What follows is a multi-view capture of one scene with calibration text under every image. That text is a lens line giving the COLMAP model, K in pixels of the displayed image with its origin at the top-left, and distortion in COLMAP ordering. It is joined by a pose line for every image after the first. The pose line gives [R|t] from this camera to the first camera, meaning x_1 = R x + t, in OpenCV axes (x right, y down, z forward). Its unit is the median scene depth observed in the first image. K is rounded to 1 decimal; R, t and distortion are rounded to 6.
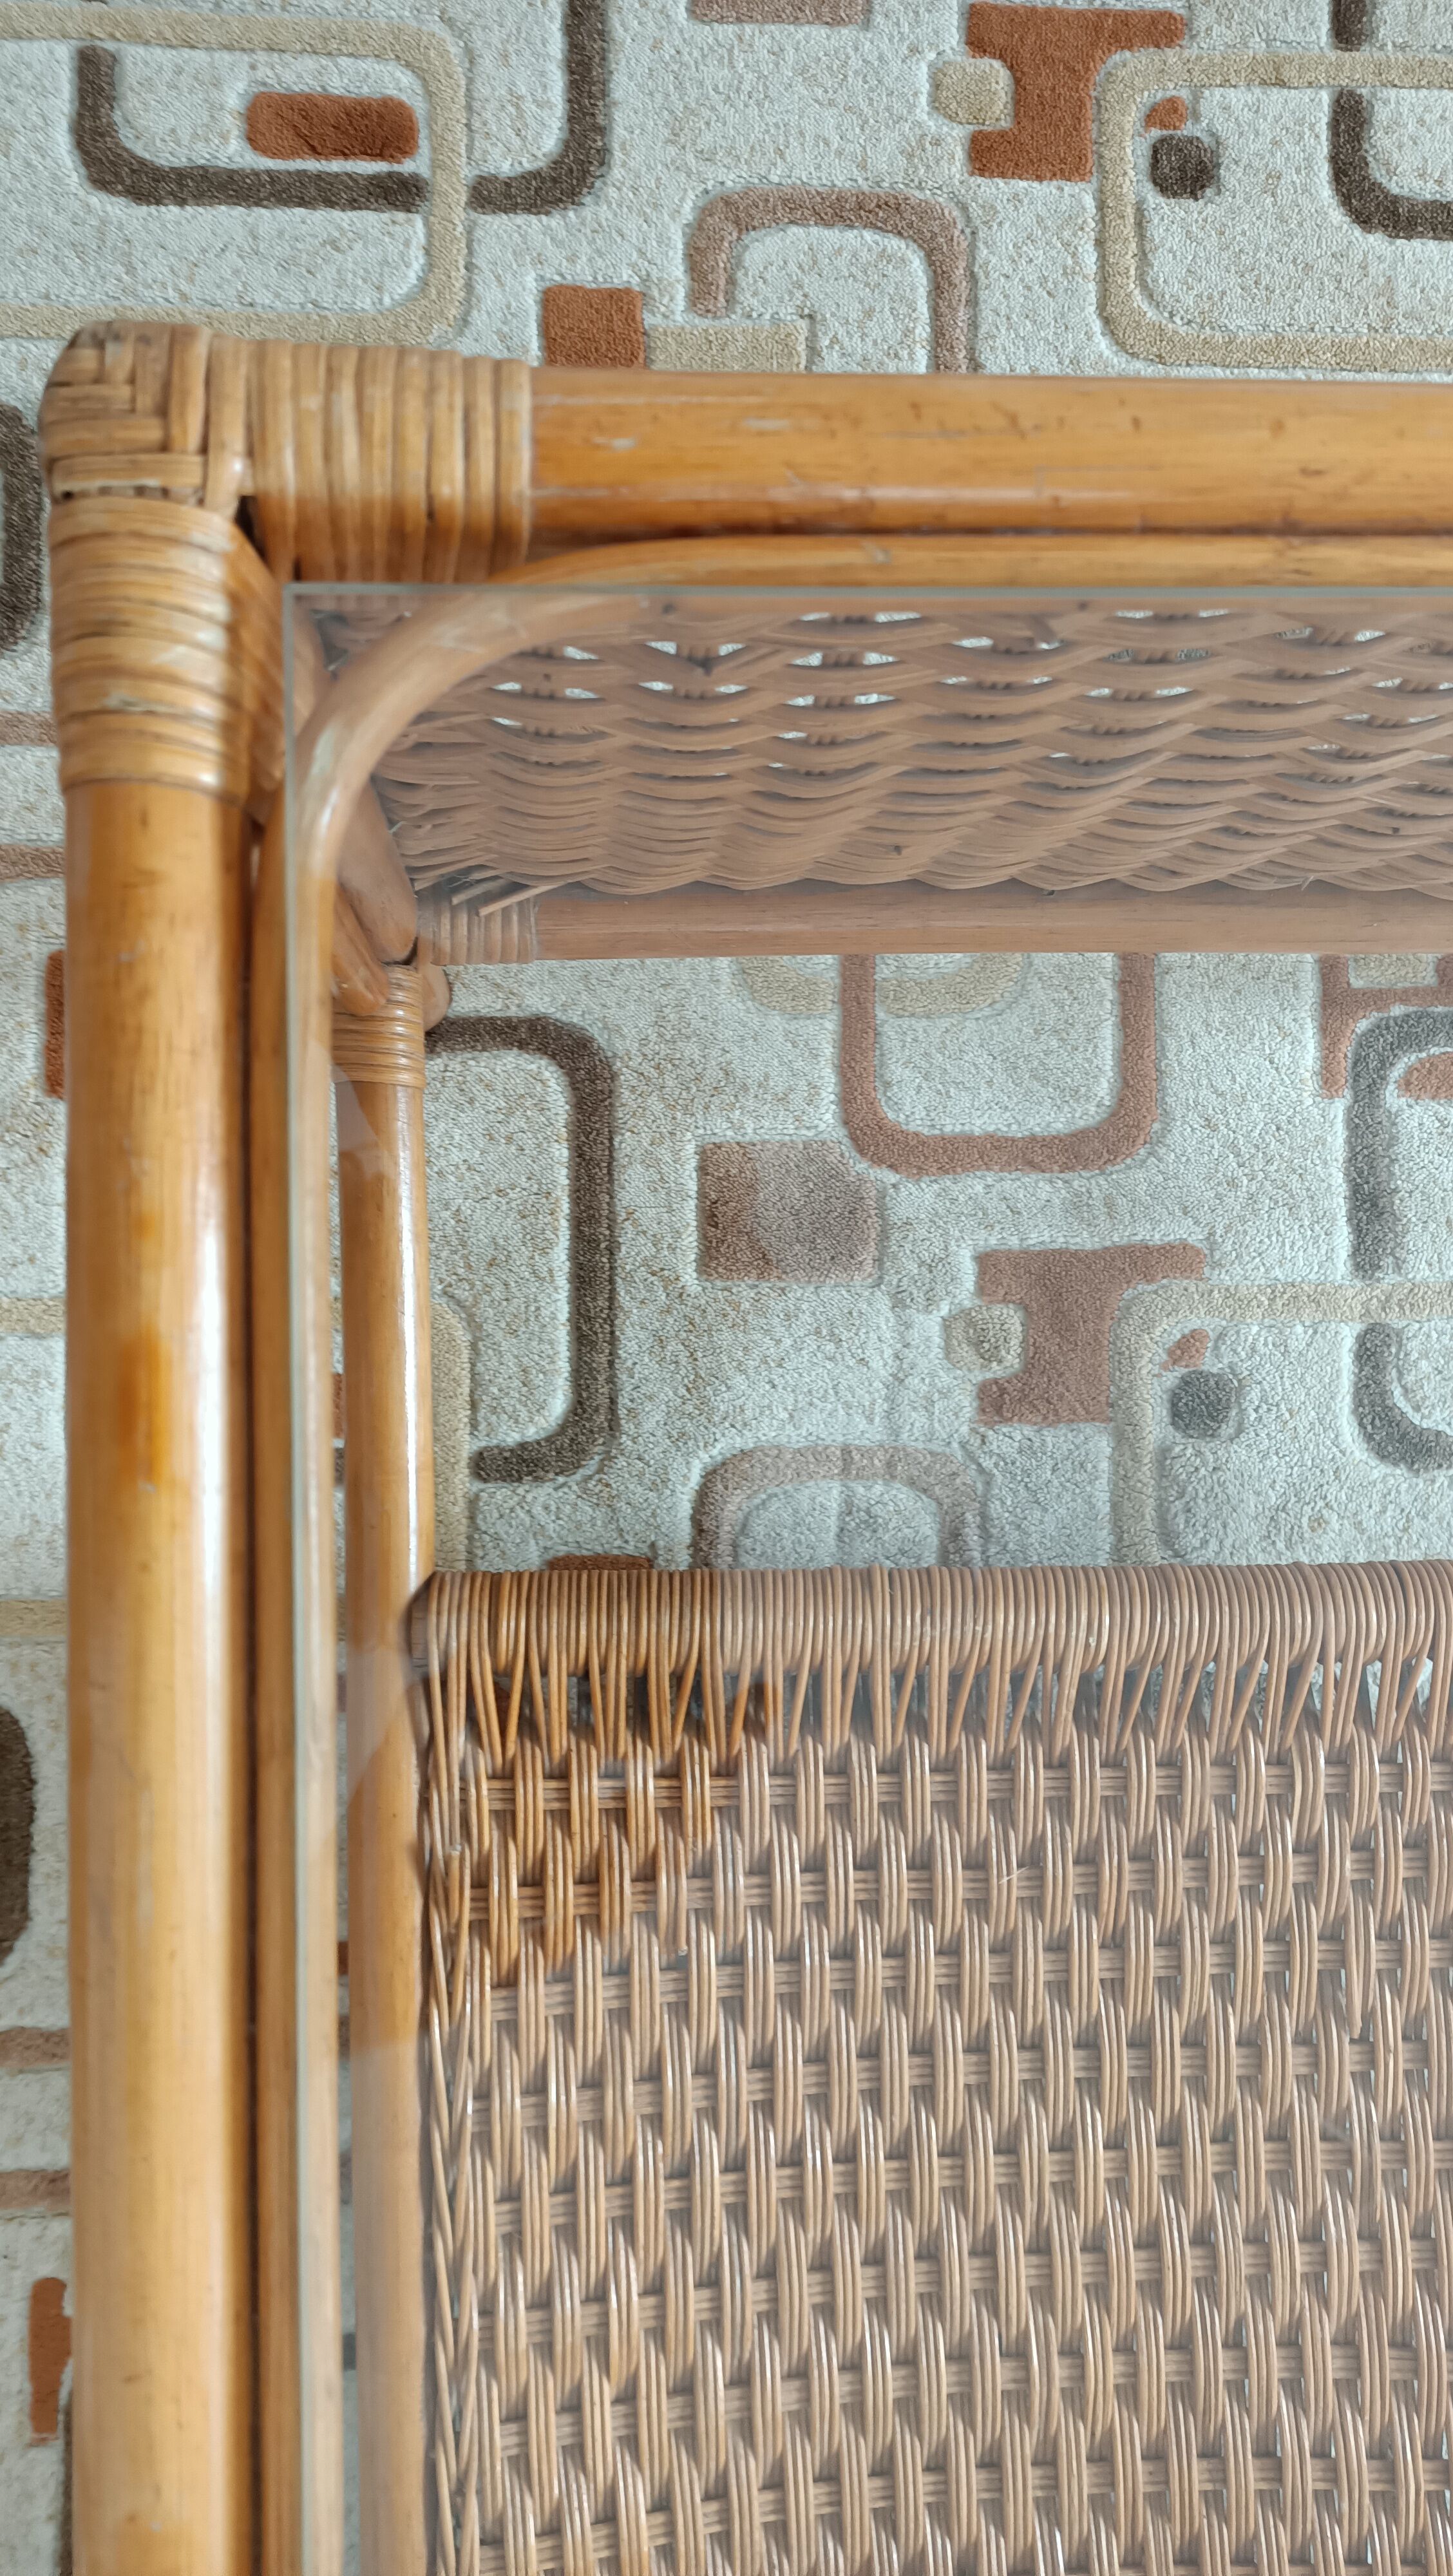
lens RADIAL K [[1939.0, 0, 742.5], [0, 1939.0, 1272.3], [0, 0, 1]] dist [0.062038, -0.072180]
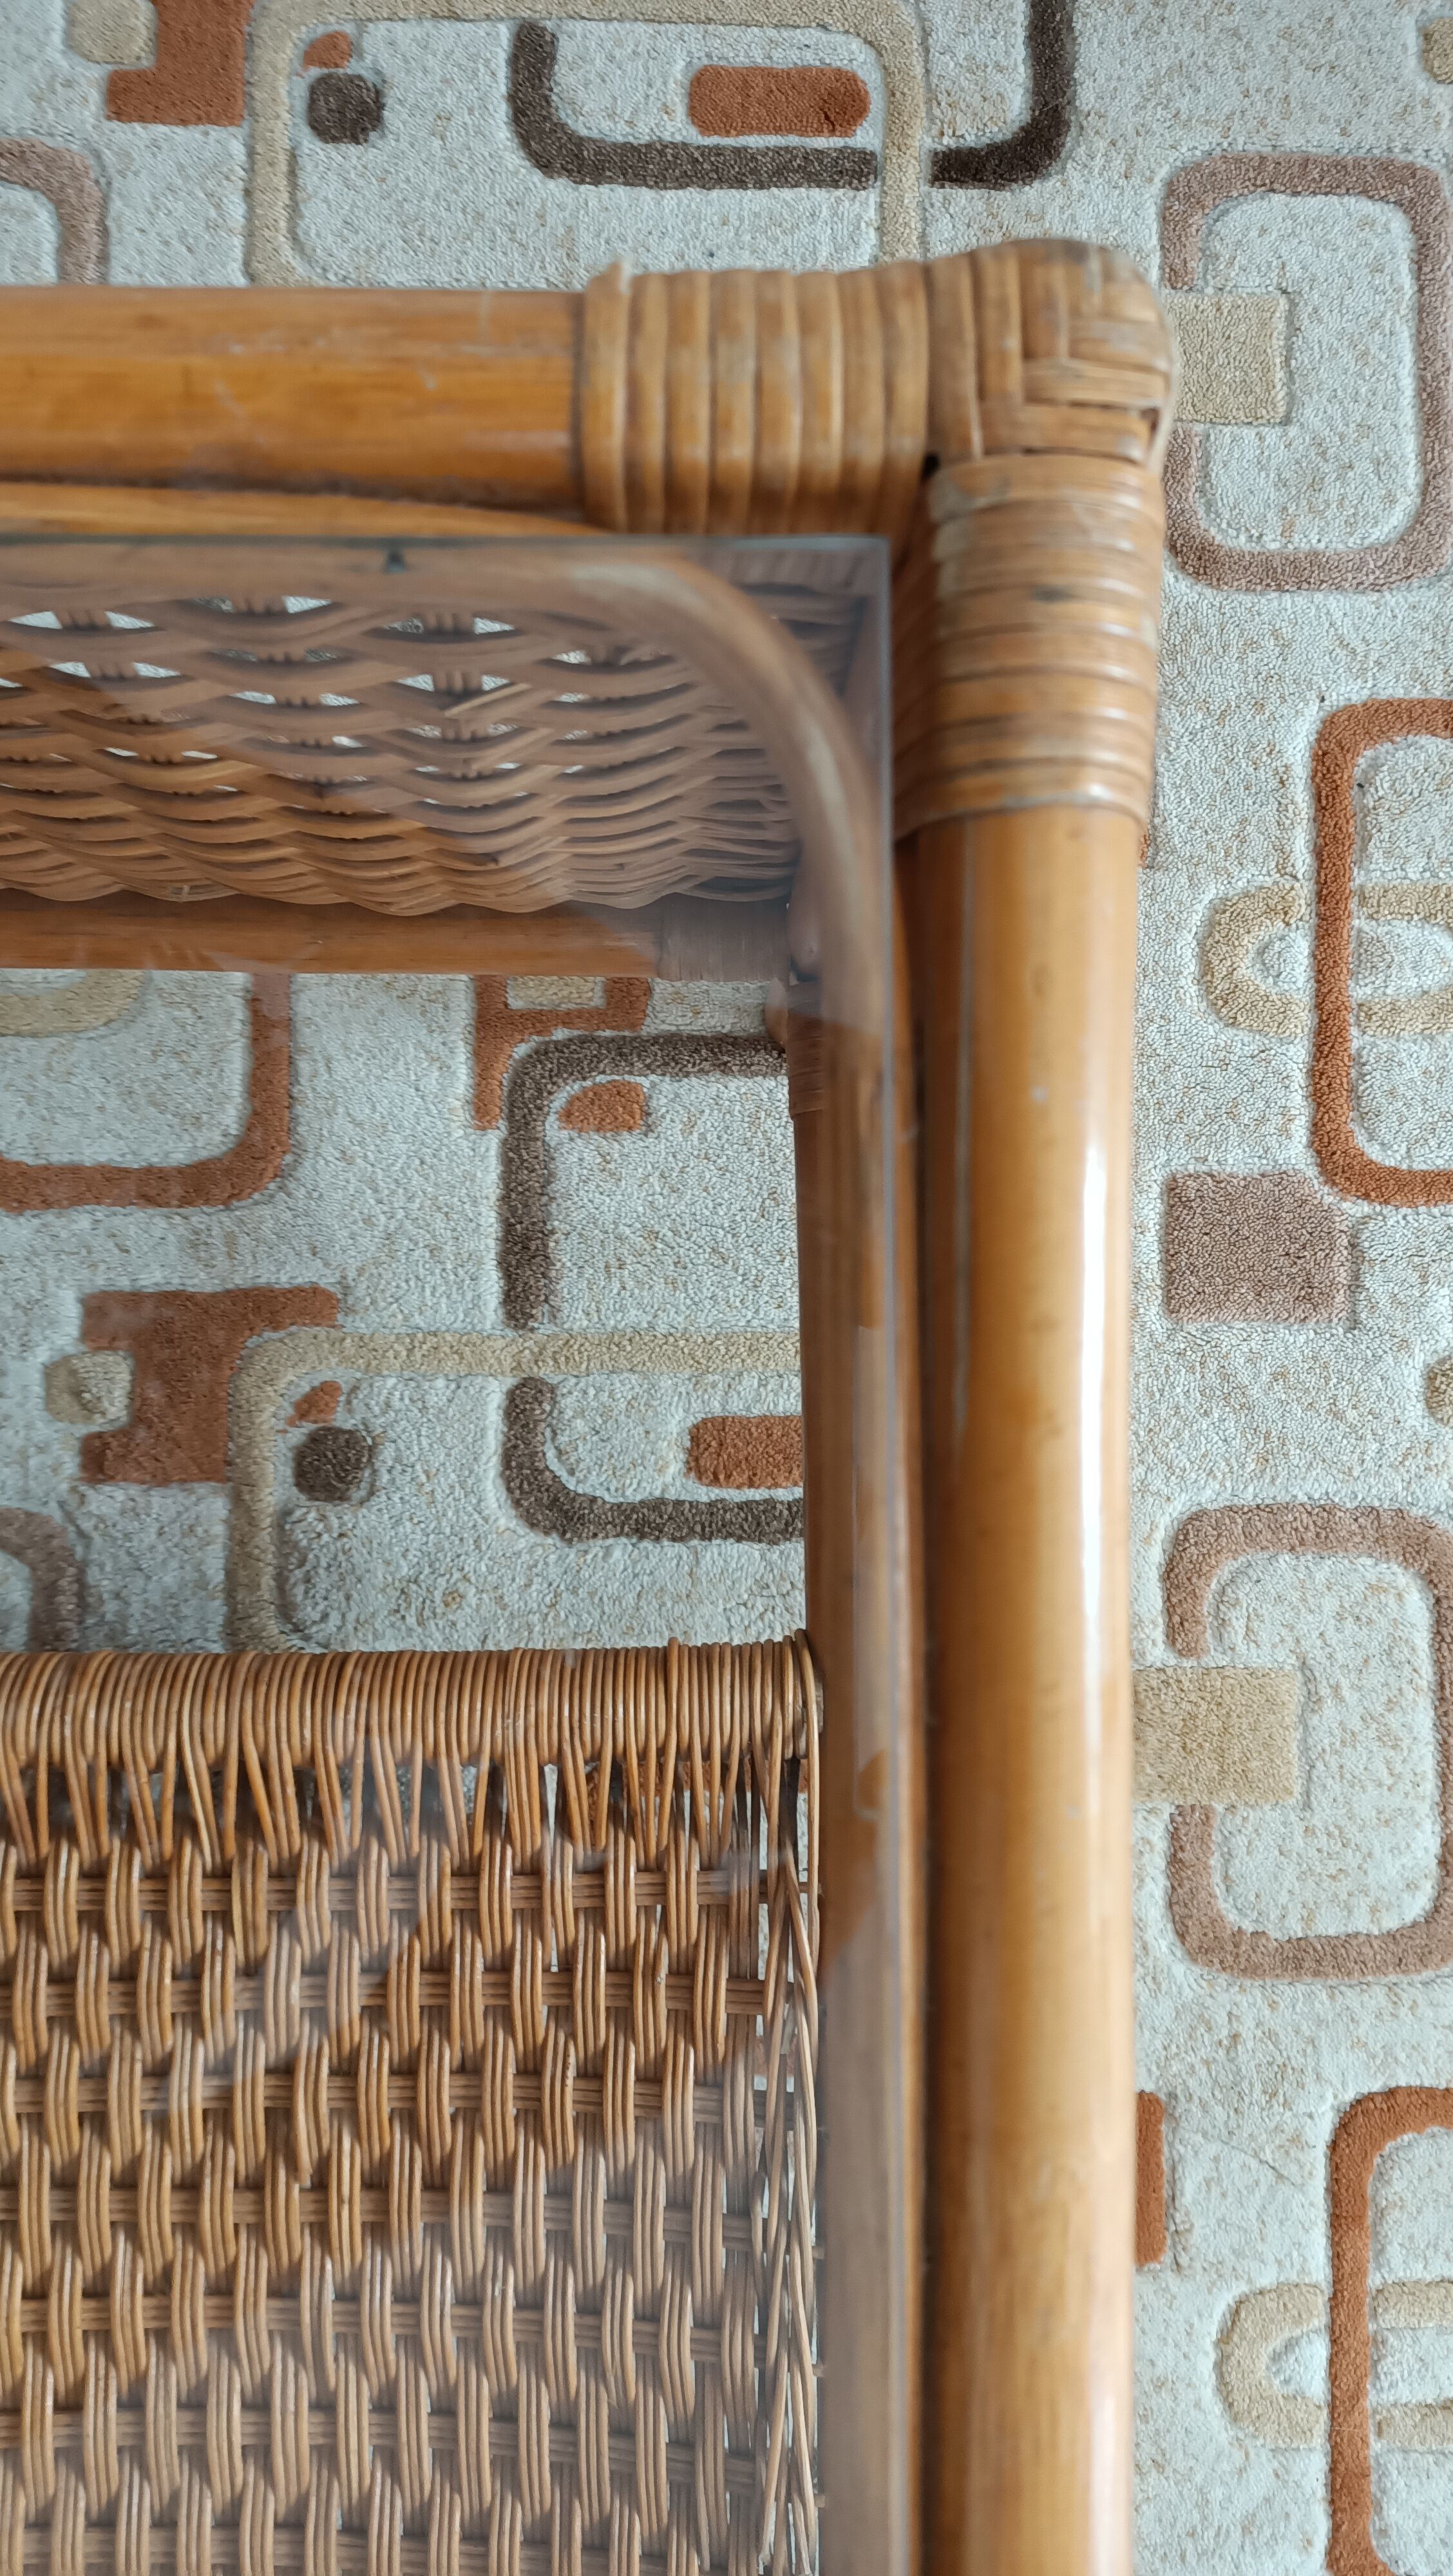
lens RADIAL K [[1939.0, 0, 689.6], [0, 1939.0, 1277.3], [0, 0, 1]] dist [0.062038, -0.072180]
pose [[0.998461, 0.013763, -0.053721, 0.450192], [-0.013799, 0.999905, -0.000302, -0.021526], [0.053712, 0.001043, 0.998556, 0.098485]]
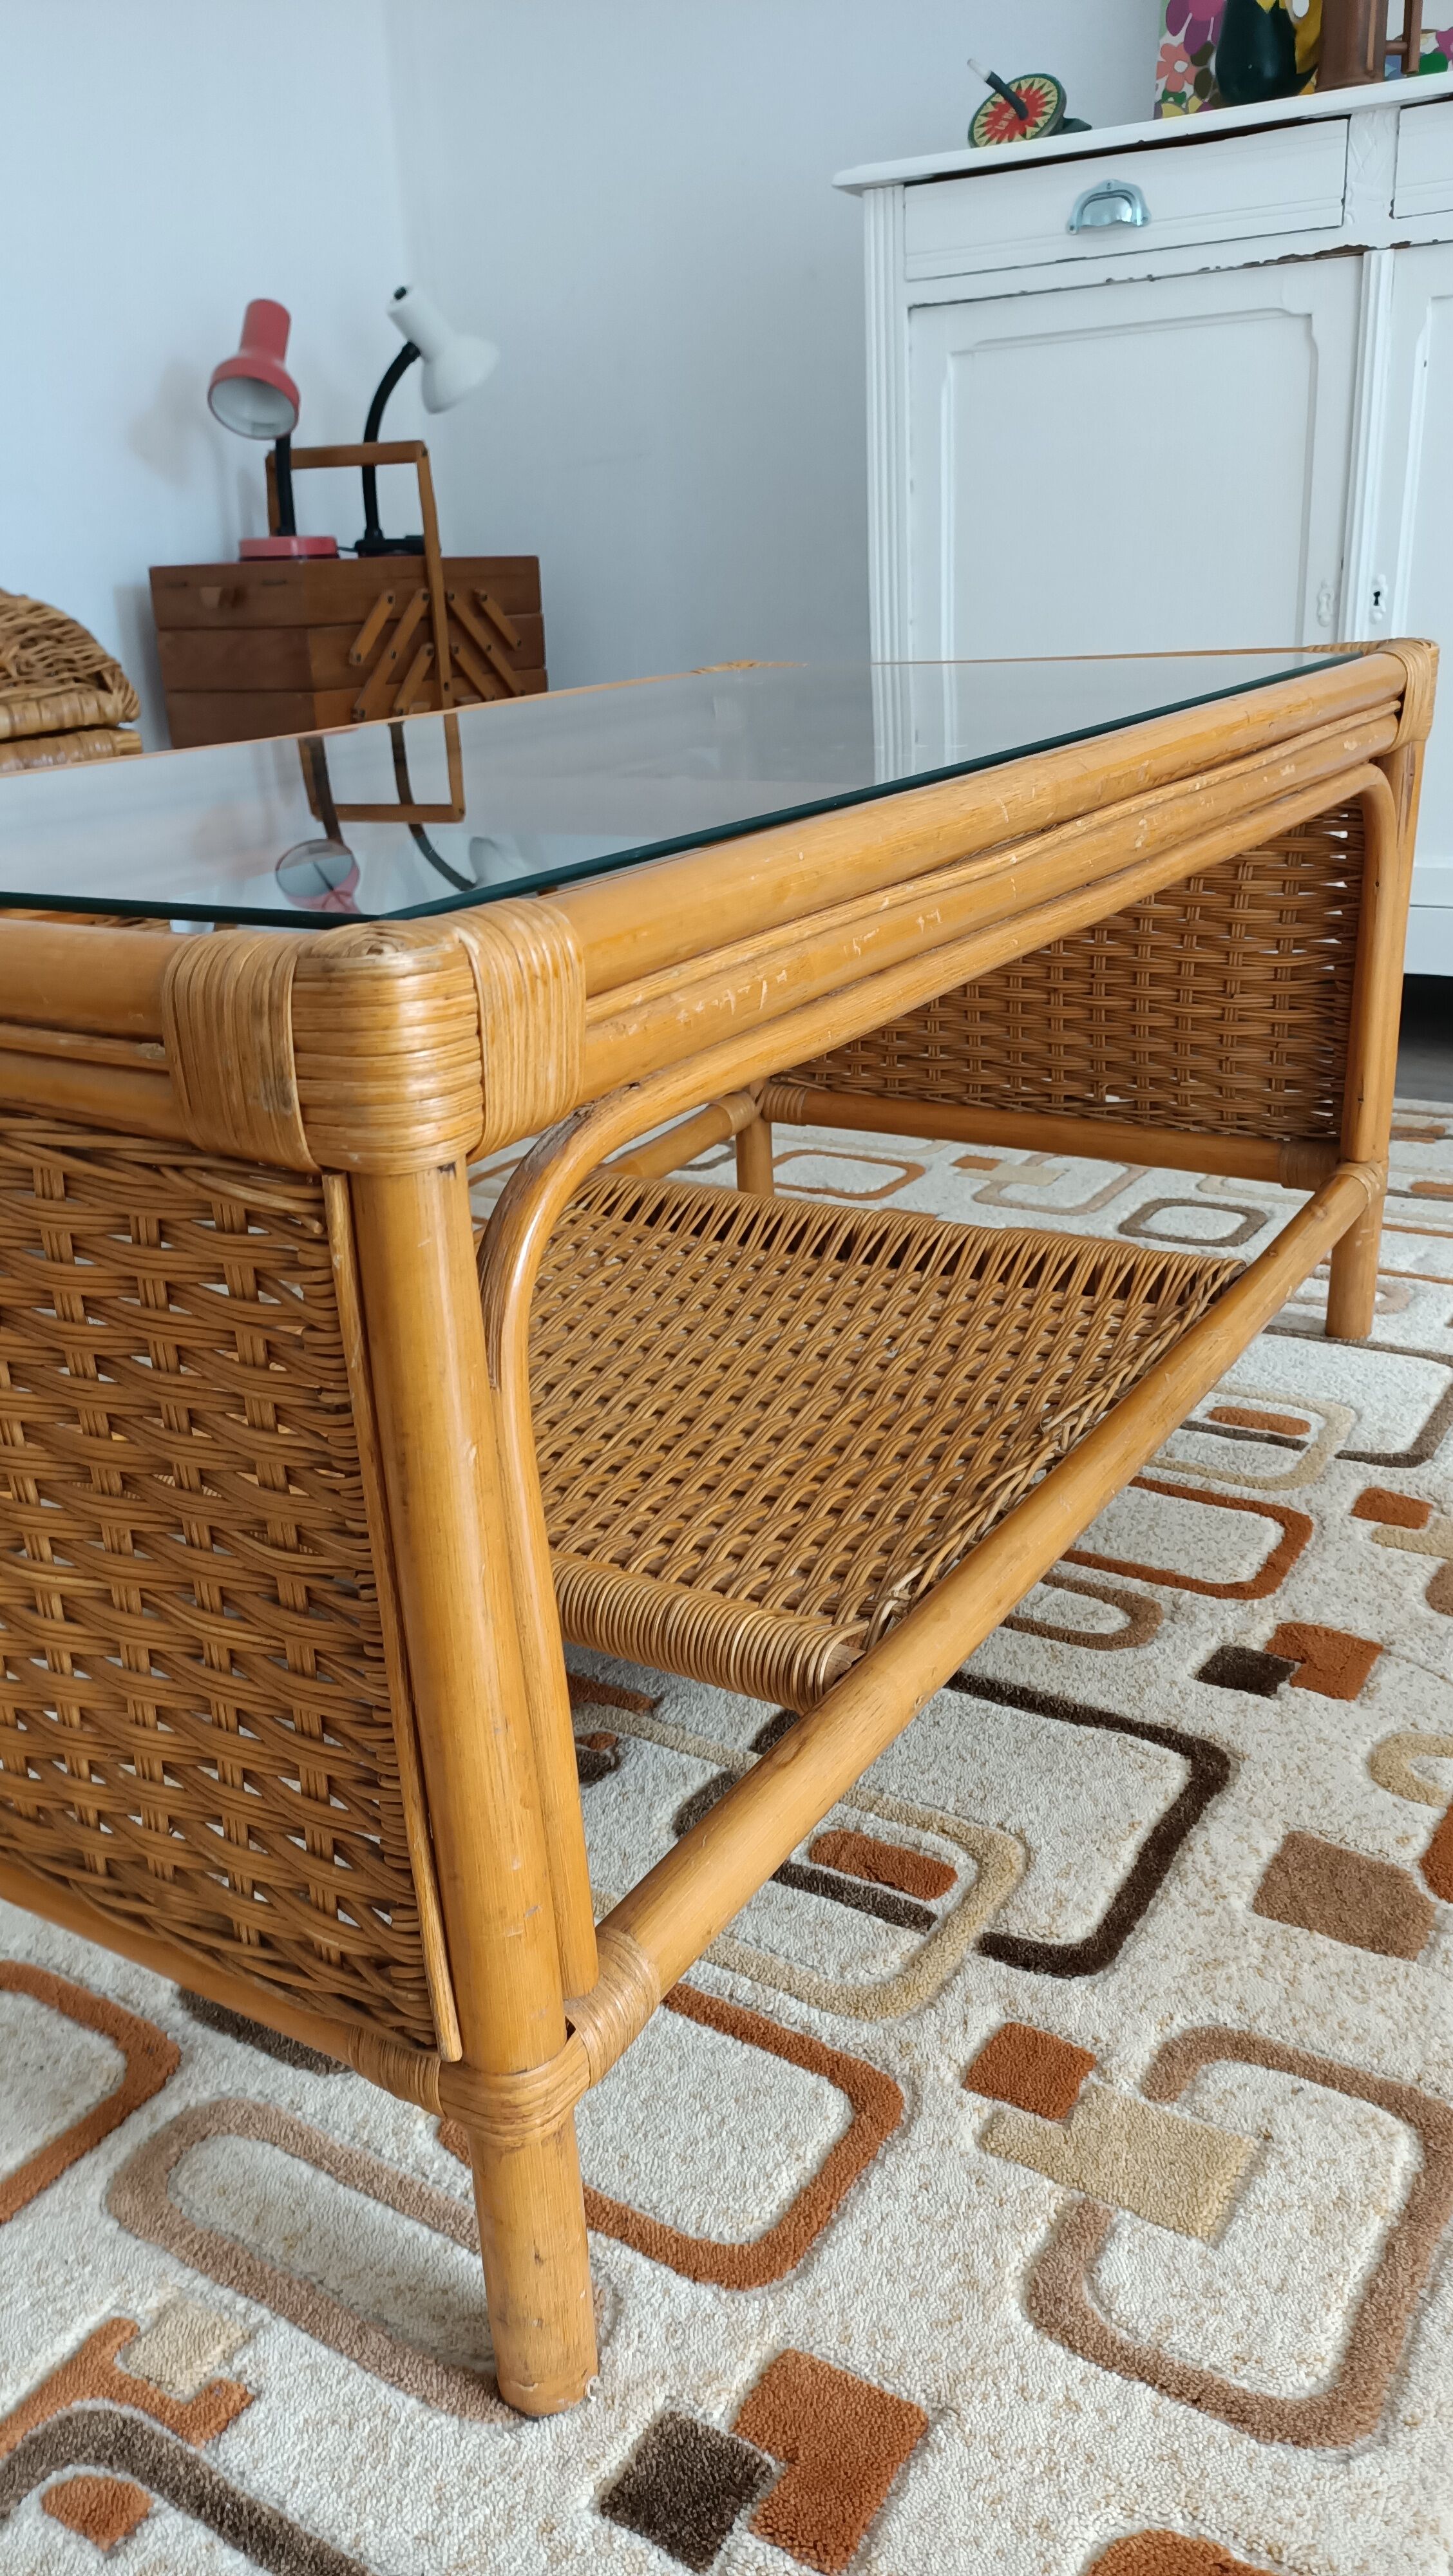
lens RADIAL K [[1939.0, 0, 738.9], [0, 1939.0, 1280.1], [0, 0, 1]] dist [0.062038, -0.072180]
pose [[0.834706, 0.084032, -0.544247, 0.945753], [-0.534668, 0.360358, -0.764377, 1.464971], [0.131892, 0.929021, 0.345722, 0.296164]]
